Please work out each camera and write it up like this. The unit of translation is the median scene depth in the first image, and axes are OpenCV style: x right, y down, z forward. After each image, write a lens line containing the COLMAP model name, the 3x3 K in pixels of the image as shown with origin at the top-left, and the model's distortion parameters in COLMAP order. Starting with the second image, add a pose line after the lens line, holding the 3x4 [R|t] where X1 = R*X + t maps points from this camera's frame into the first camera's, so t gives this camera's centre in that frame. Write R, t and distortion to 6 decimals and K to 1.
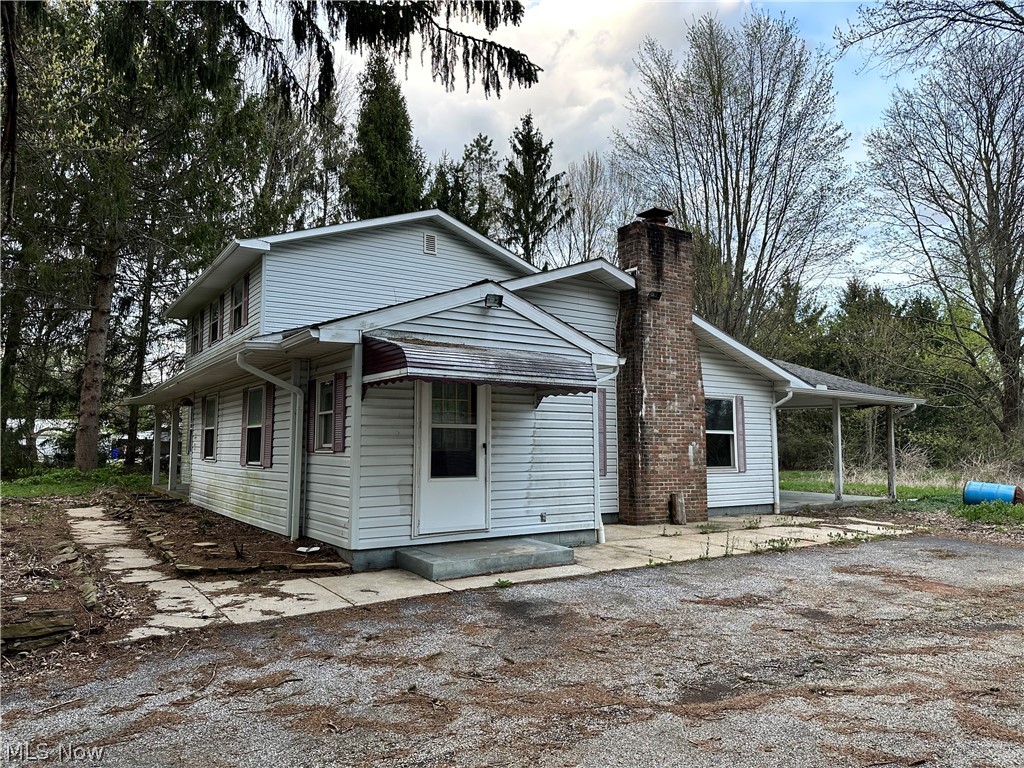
lens RADIAL K [[720.2, 0, 511.1], [0, 720.2, 387.5], [0, 0, 1]] dist [0.023887, -0.000386]
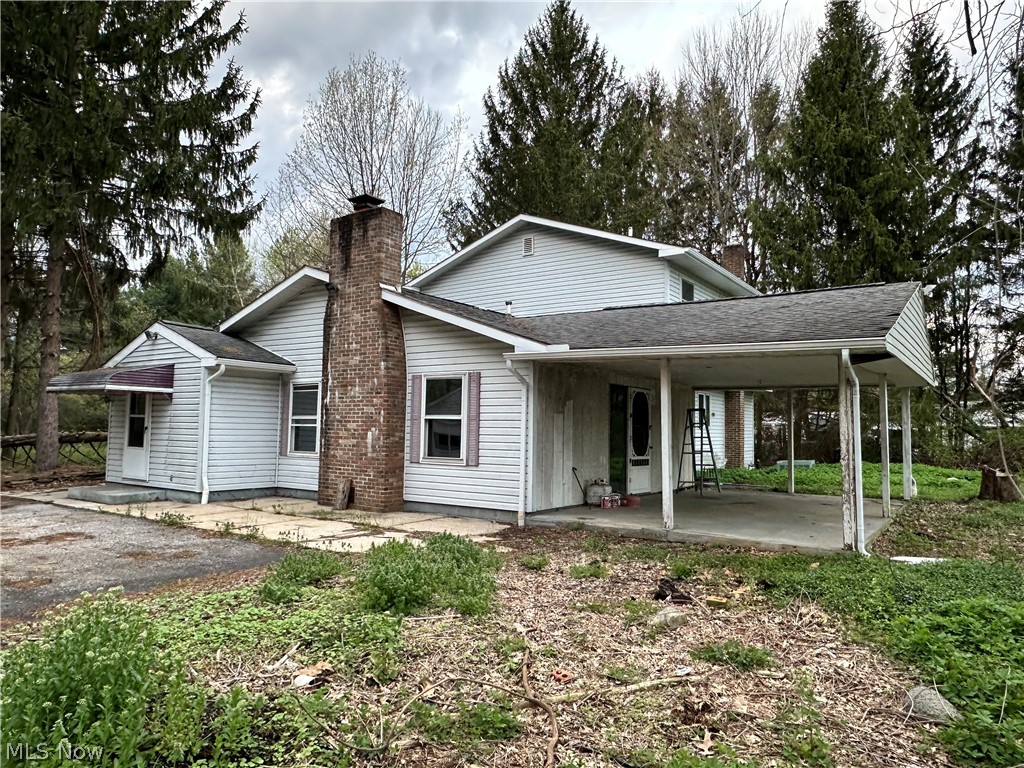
lens RADIAL K [[707.2, 0, 511.5], [0, 707.2, 384.5], [0, 0, 1]] dist [-0.023397, -0.000512]
pose [[0.363119, -0.060934, -0.929748, 1.195322], [0.058376, 0.997387, -0.042568, 0.069443], [0.929912, -0.038818, 0.365727, 0.839138]]
